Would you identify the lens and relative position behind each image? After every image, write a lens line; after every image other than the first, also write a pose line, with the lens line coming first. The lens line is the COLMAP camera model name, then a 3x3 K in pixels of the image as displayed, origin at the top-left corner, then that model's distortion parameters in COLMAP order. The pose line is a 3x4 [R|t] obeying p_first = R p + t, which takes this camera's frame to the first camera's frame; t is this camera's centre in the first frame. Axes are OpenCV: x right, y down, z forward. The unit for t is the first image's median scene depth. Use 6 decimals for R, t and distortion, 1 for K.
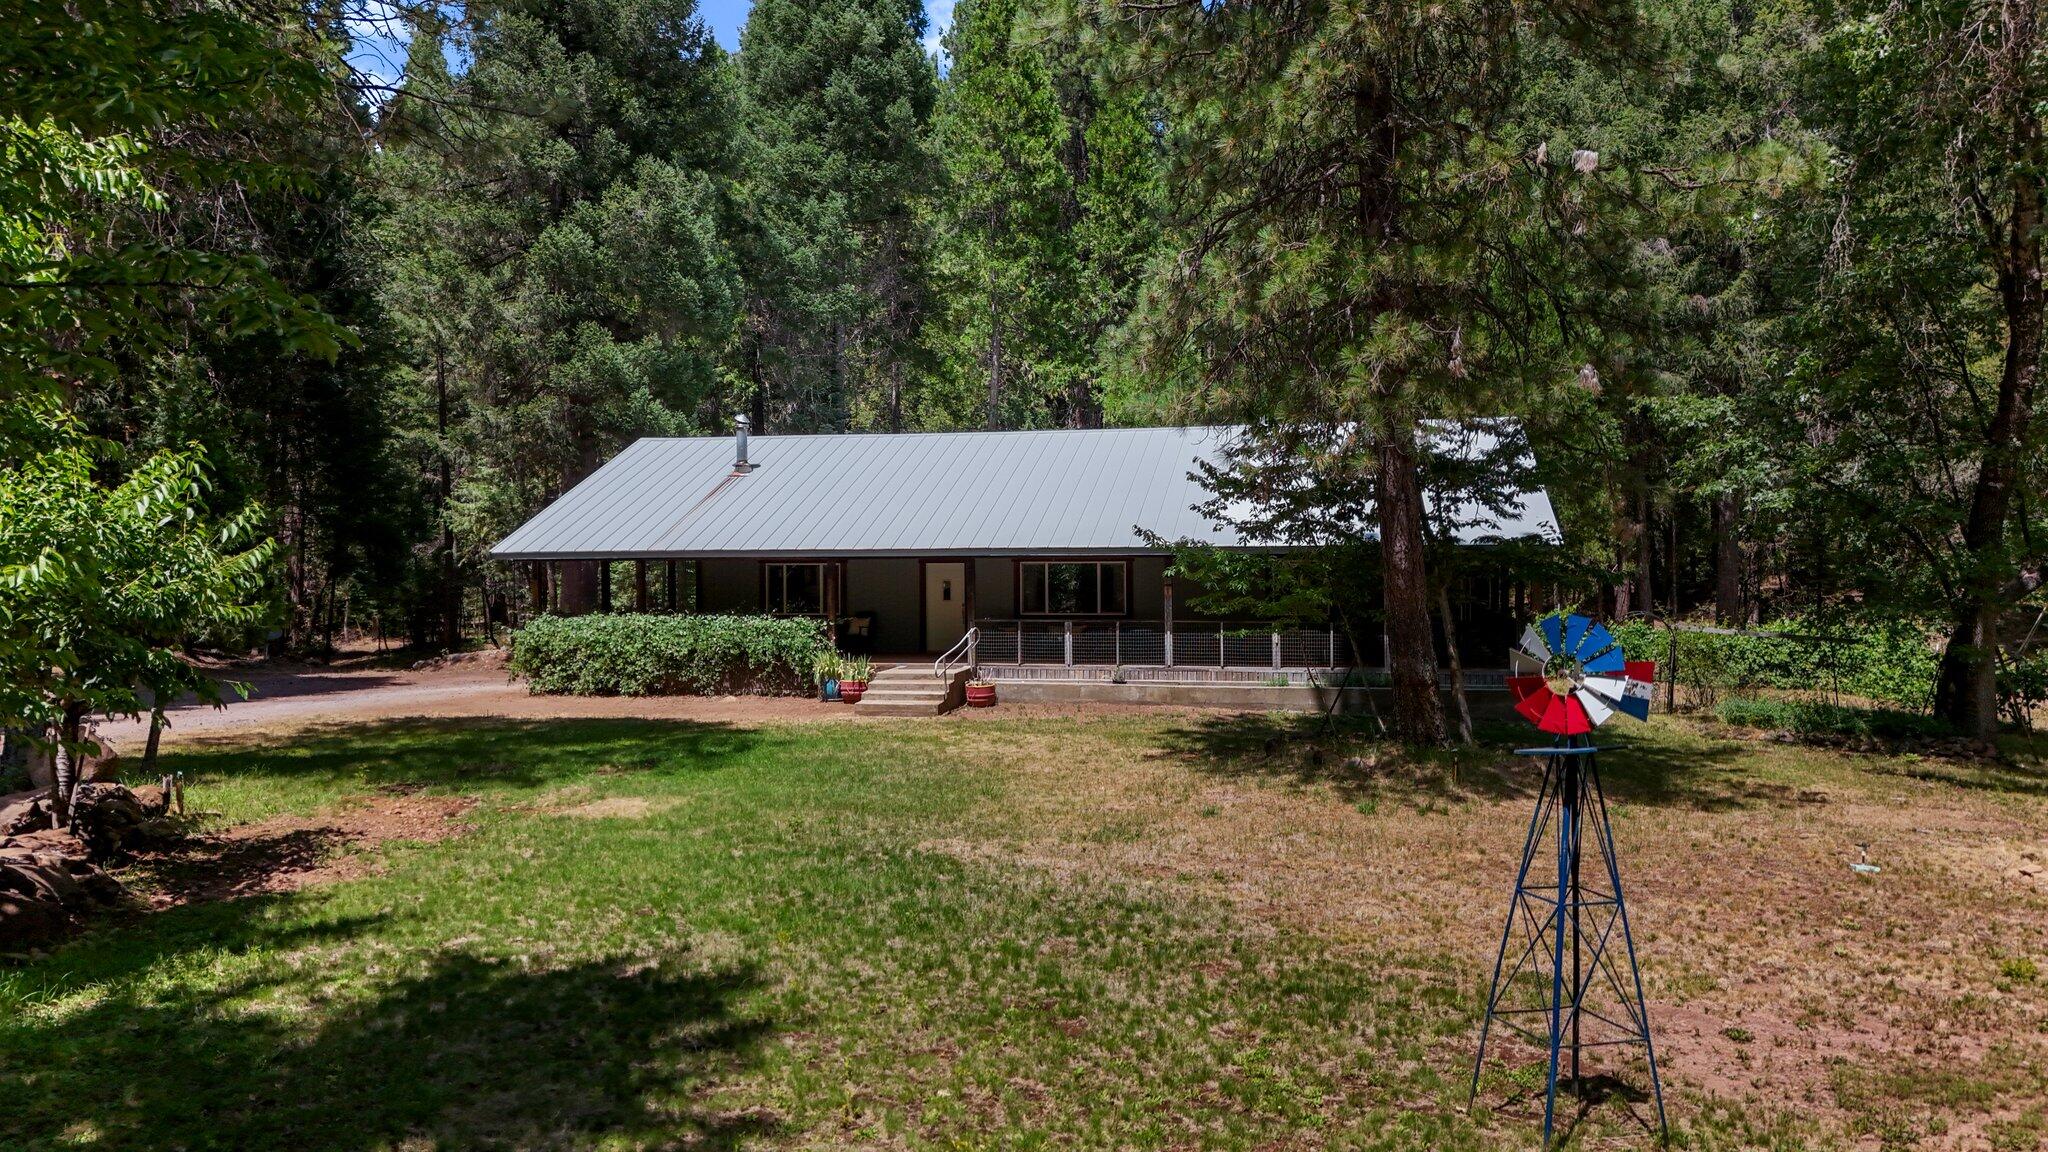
lens RADIAL K [[1524.6, 0, 1024.0], [0, 1524.6, 576.0], [0, 0, 1]] dist [0.077100, -0.099393]
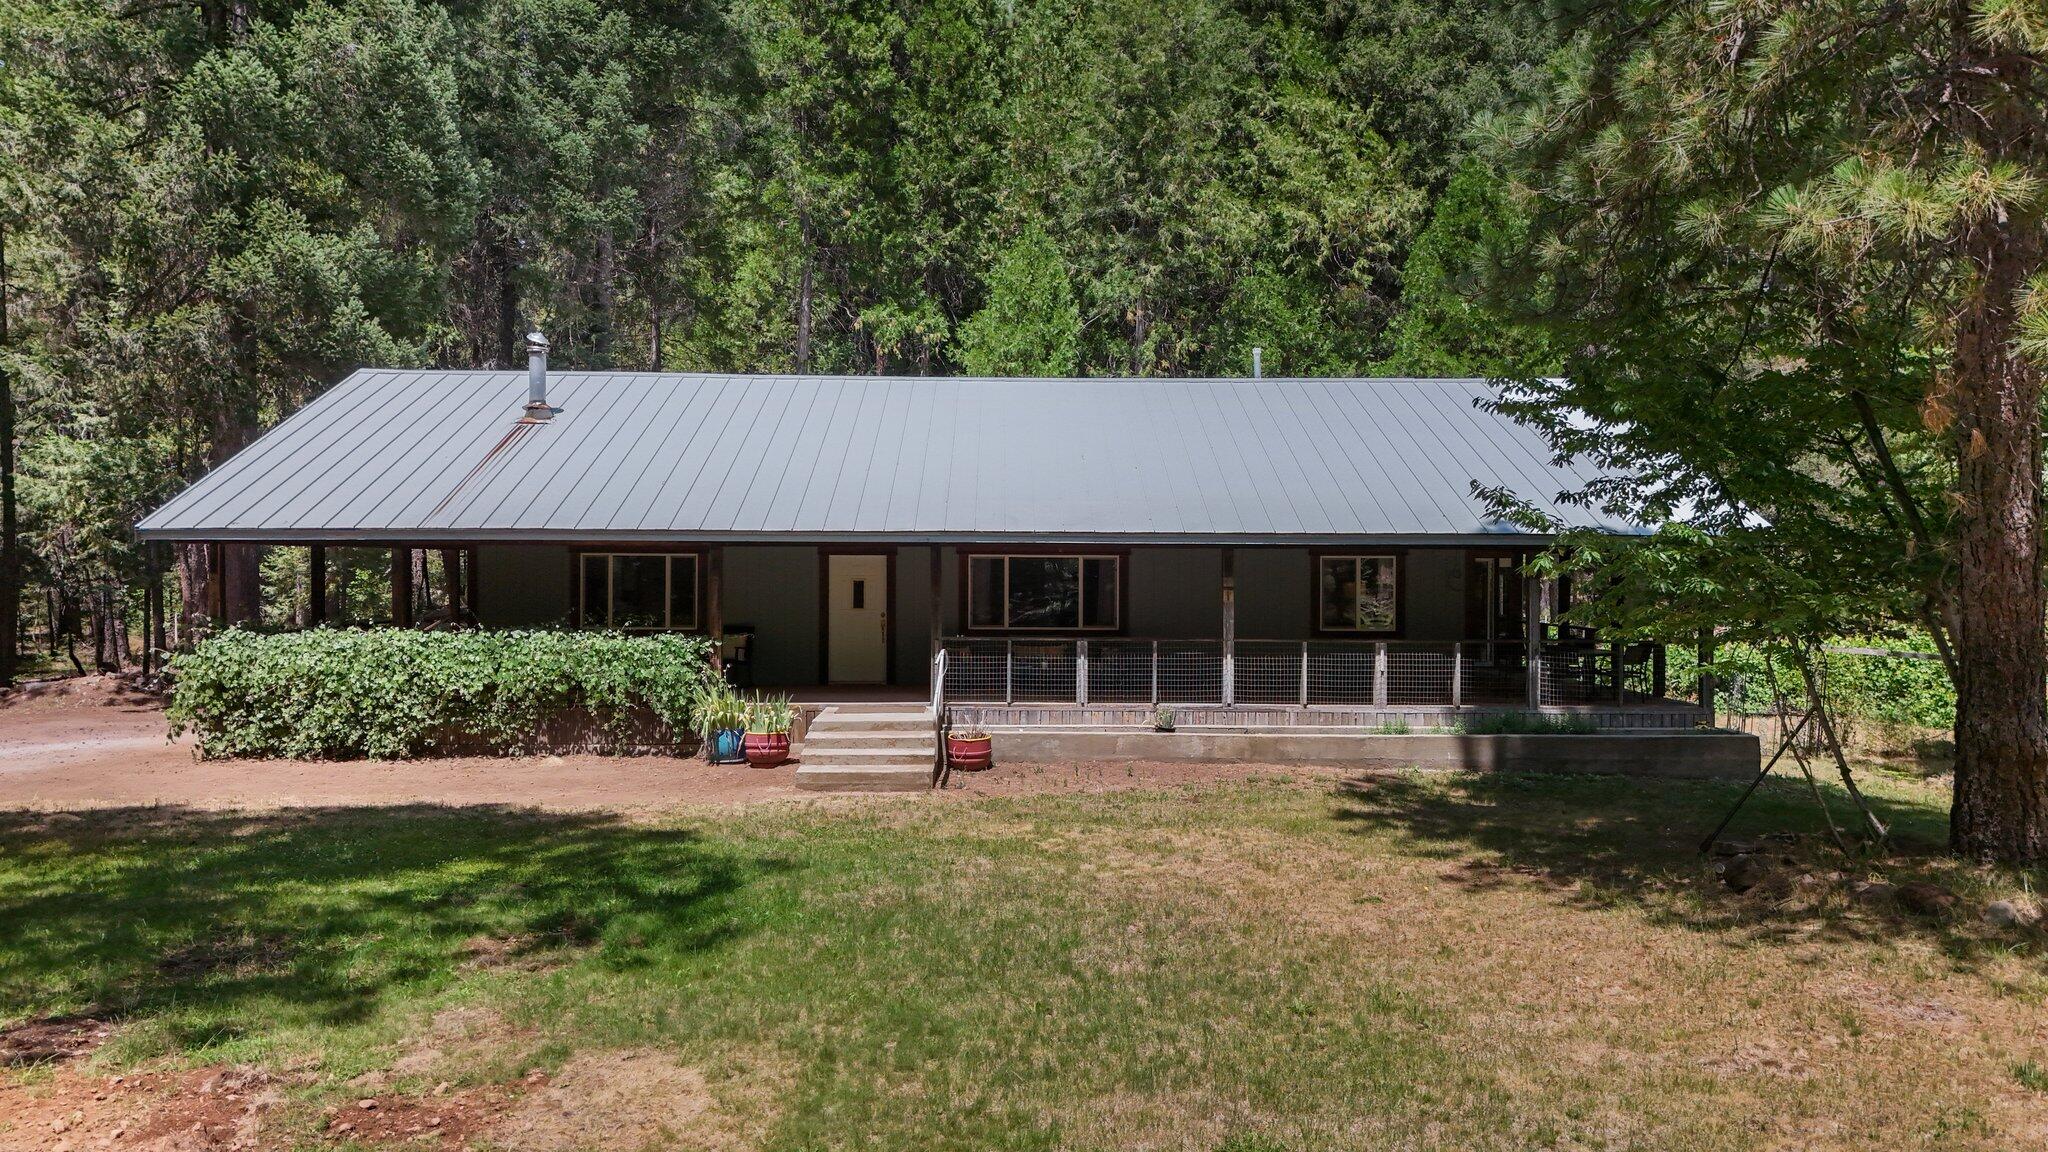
lens RADIAL K [[1524.6, 0, 1024.0], [0, 1524.6, 576.0], [0, 0, 1]] dist [0.077100, -0.099393]
pose [[0.971835, 0.008719, 0.235501, -0.141731], [-0.007675, 0.999956, -0.005348, 0.004201], [-0.235537, 0.003390, 0.971859, 0.303167]]
